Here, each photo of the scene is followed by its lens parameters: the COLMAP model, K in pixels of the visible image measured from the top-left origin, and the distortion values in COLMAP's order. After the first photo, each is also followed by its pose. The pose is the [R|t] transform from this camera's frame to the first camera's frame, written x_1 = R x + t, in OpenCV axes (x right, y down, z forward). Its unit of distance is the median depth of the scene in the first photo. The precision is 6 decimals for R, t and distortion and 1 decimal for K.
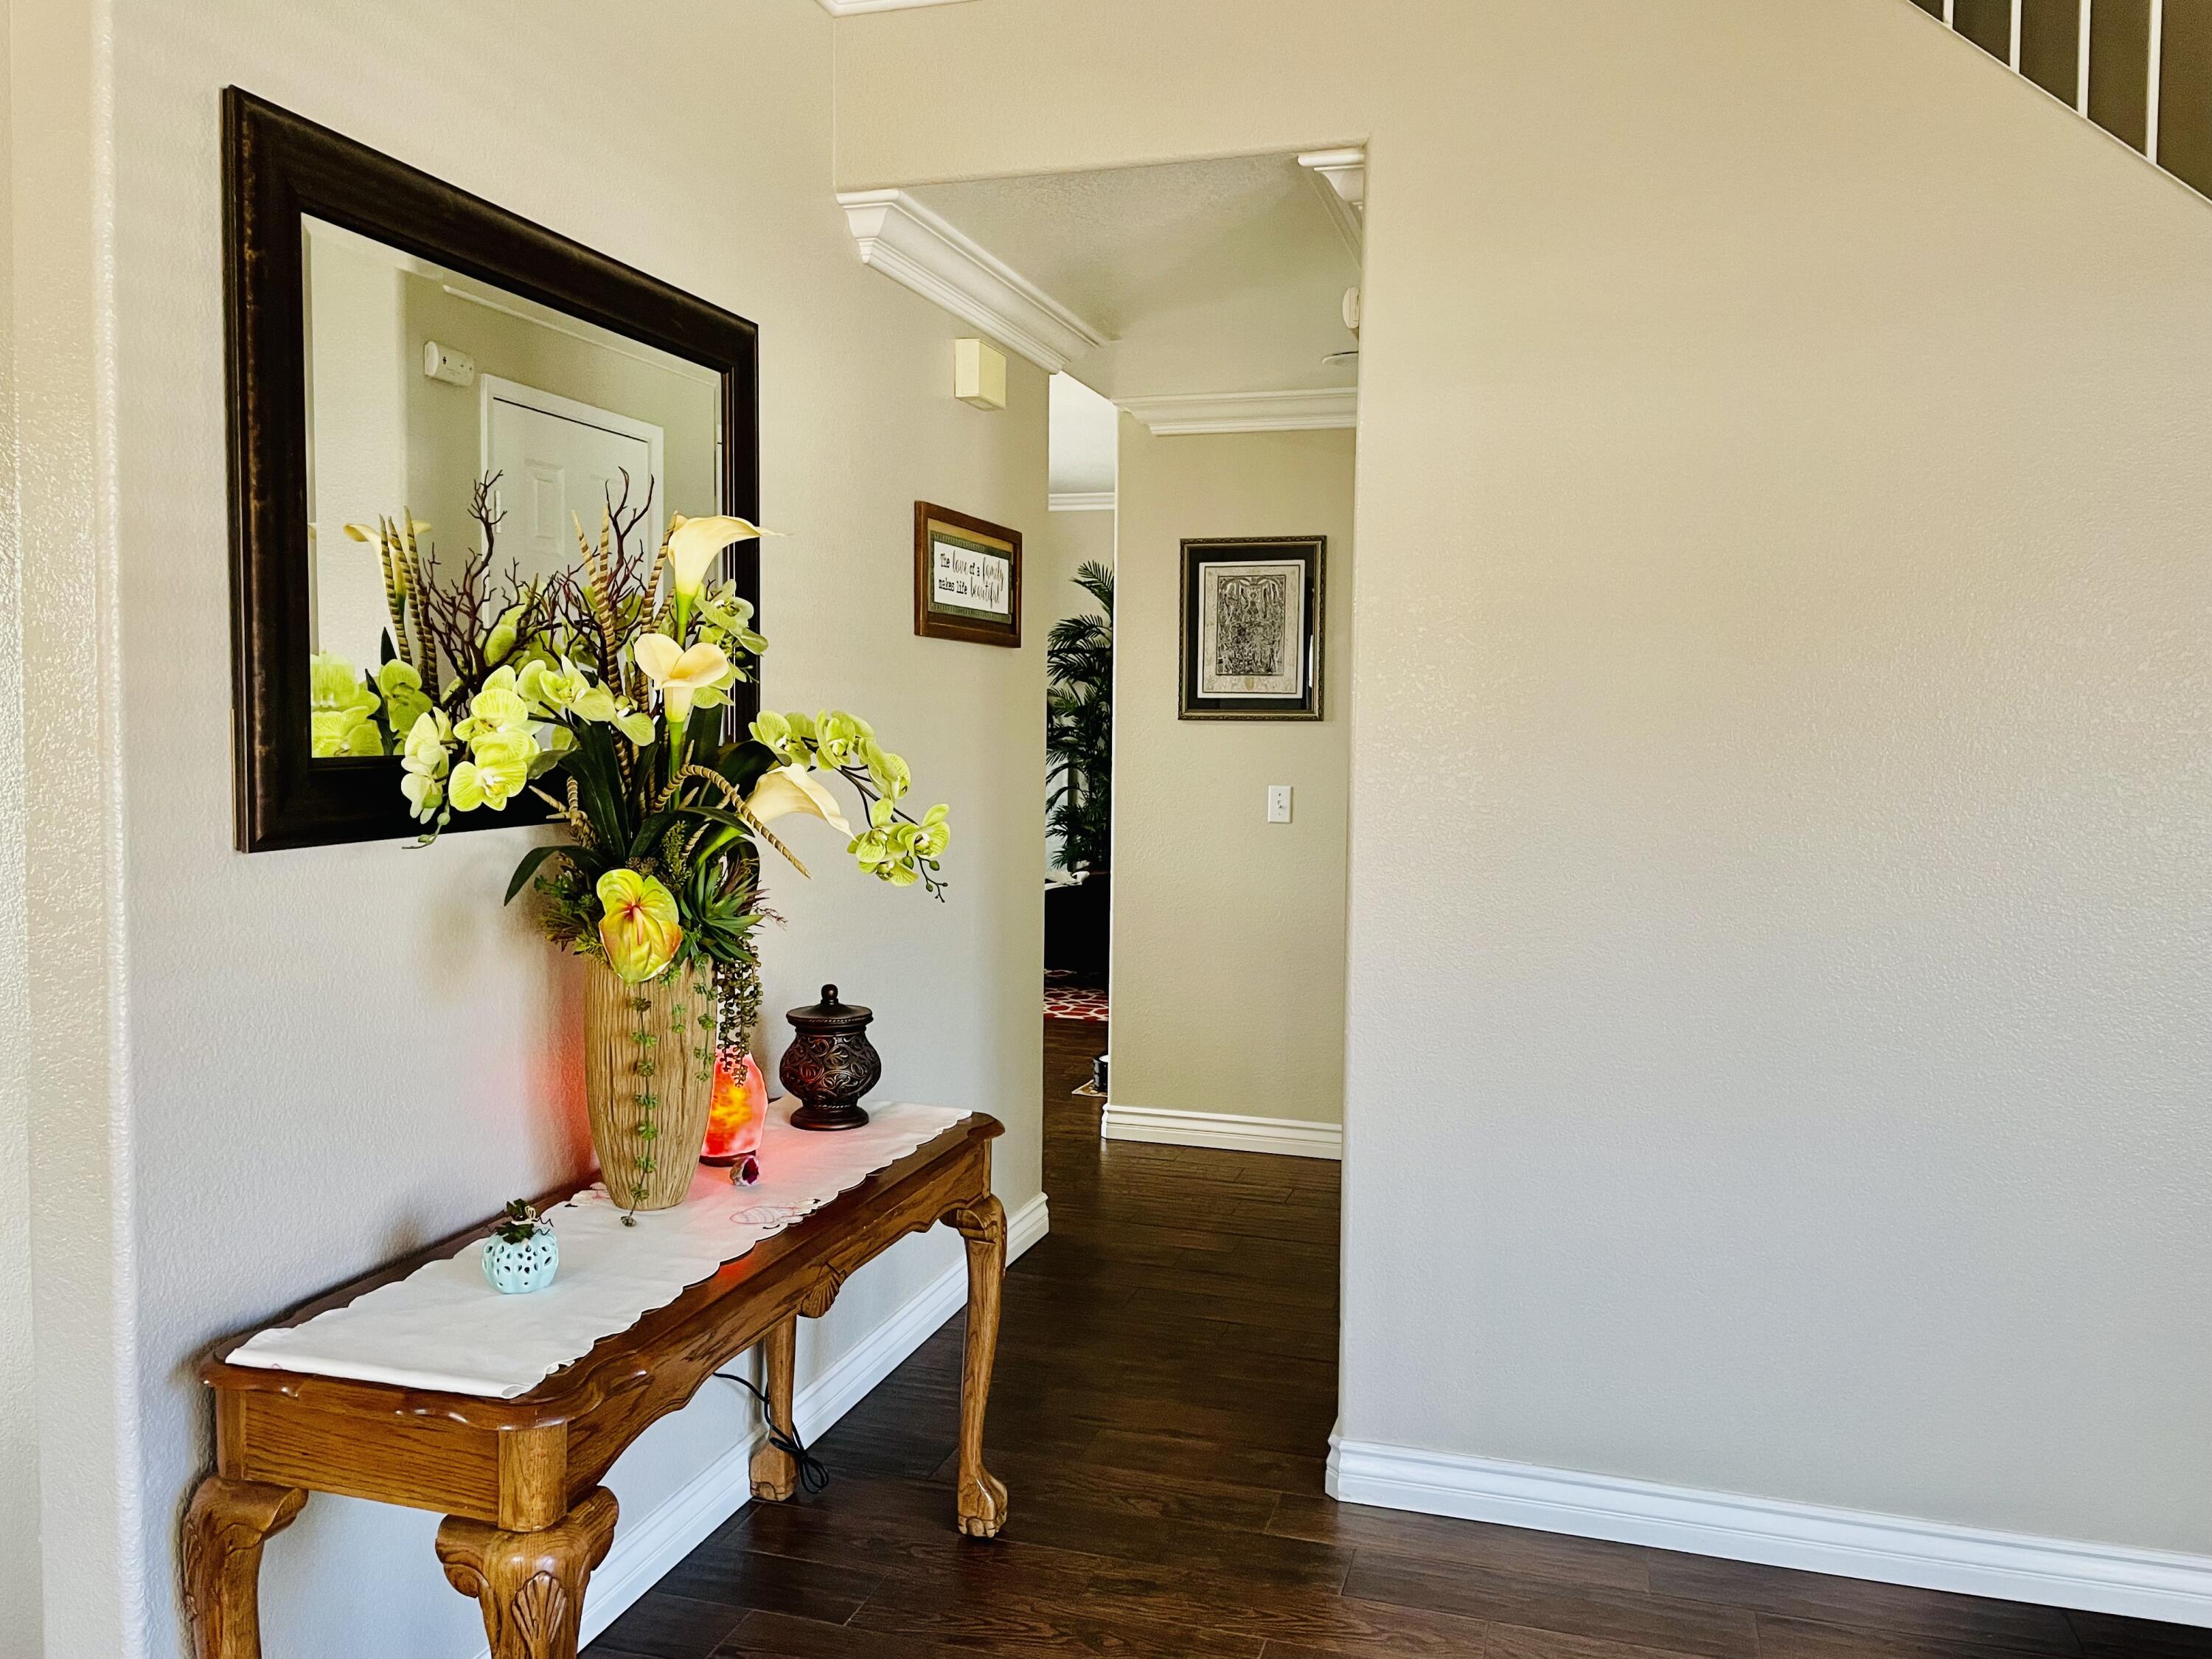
lens RADIAL K [[1672.1, 0, 1107.5], [0, 1672.1, 831.3], [0, 0, 1]] dist [0.069789, -0.085974]
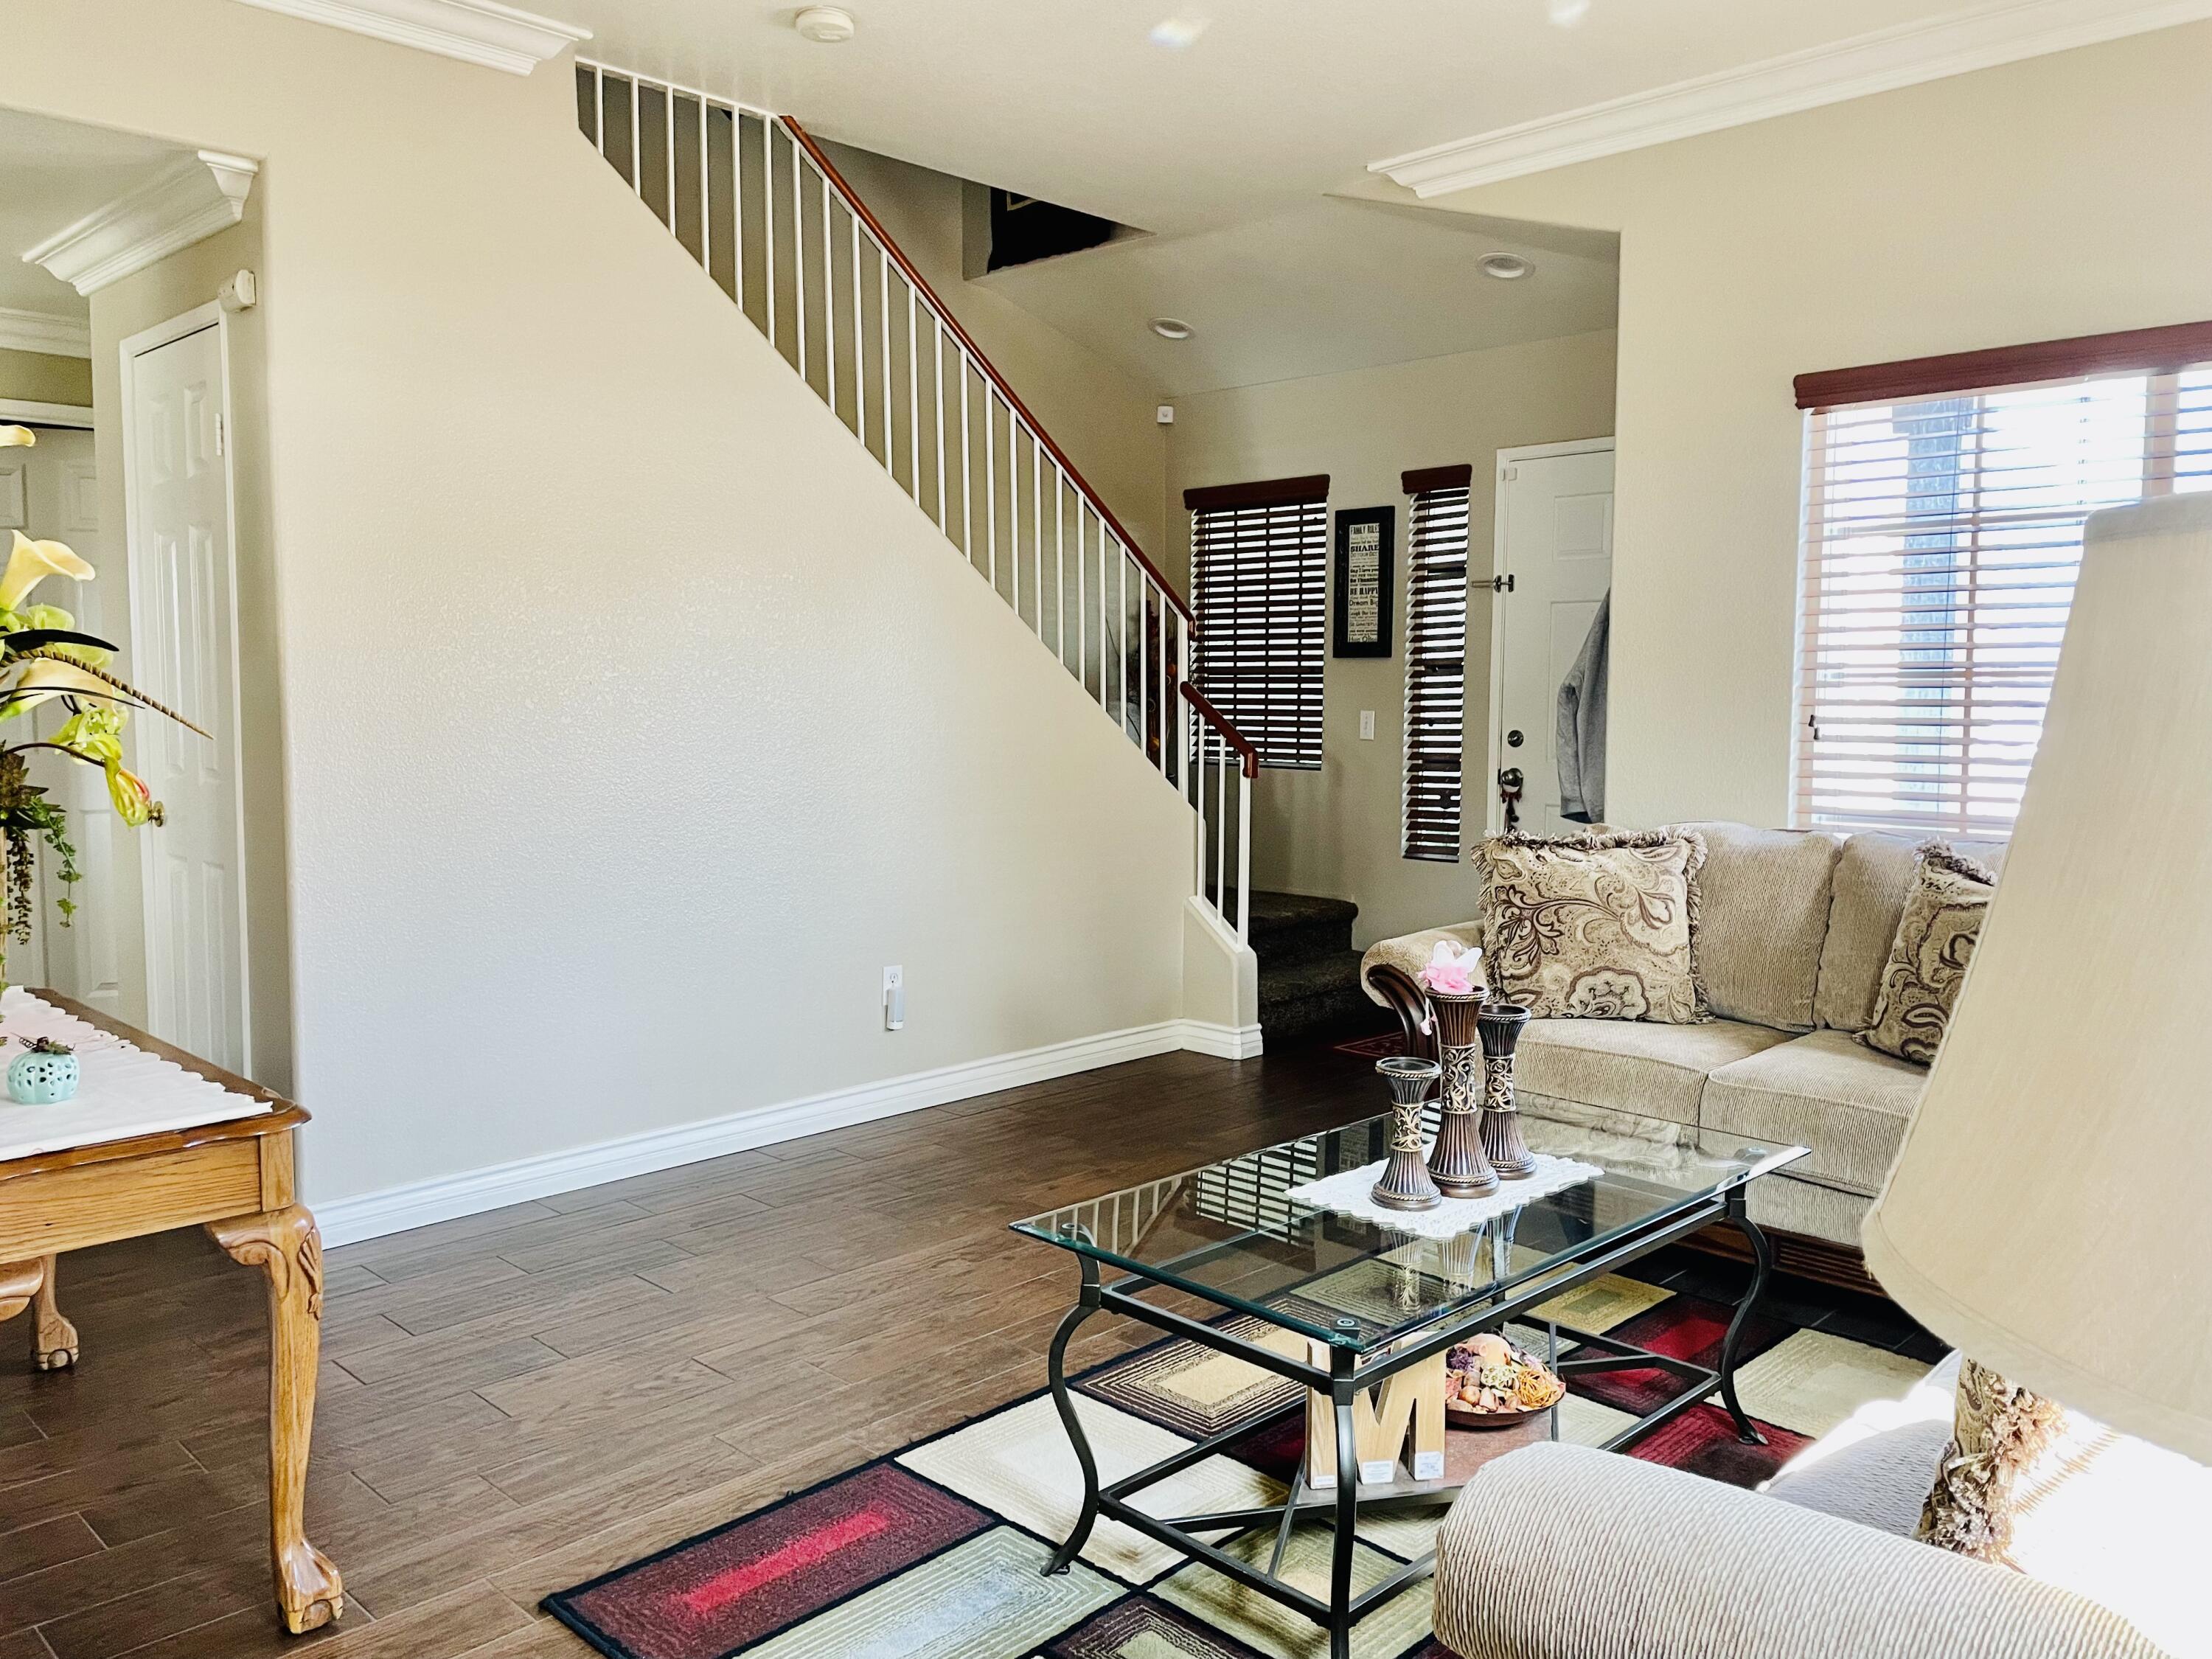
lens RADIAL K [[1672.1, 0, 1104.8], [0, 1672.1, 822.5], [0, 0, 1]] dist [0.069789, -0.085974]
pose [[0.466098, -0.084073, 0.880730, -0.699394], [0.060229, 0.996181, 0.063219, 0.037251], [-0.882681, 0.023579, 0.469381, -0.122358]]
